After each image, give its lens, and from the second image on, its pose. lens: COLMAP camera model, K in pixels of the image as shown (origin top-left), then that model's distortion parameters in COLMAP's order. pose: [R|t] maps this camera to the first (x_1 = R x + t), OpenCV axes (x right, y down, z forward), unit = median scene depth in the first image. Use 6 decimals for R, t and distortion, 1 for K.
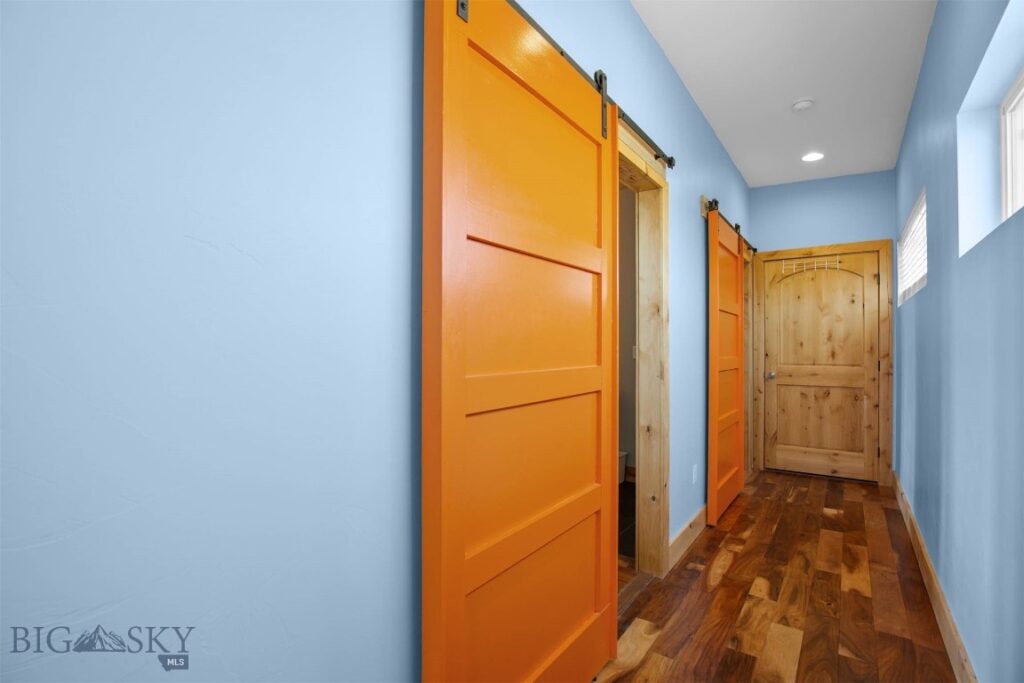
lens RADIAL K [[465.9, 0, 516.9], [0, 465.9, 342.8], [0, 0, 1]] dist [-0.030820, 0.002808]
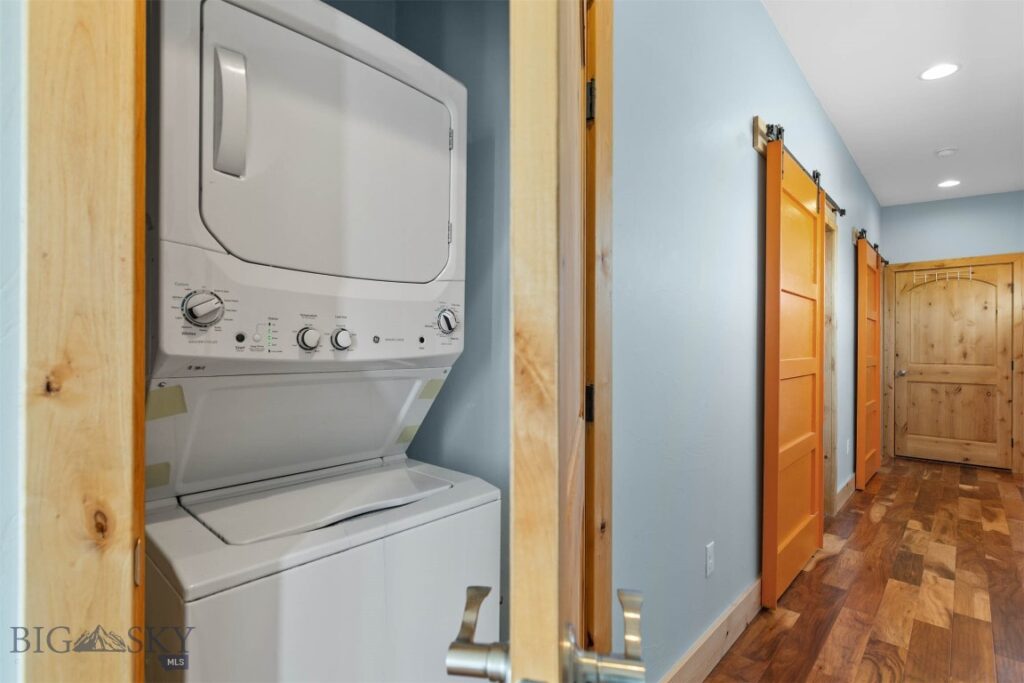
lens RADIAL K [[493.5, 0, 505.6], [0, 493.5, 343.4], [0, 0, 1]] dist [0.001749, -0.000460]
pose [[0.992410, 0.005009, -0.122874, -0.342998], [-0.004951, 0.999987, 0.000778, 0.001831], [0.122877, -0.000164, 0.992422, -0.416014]]
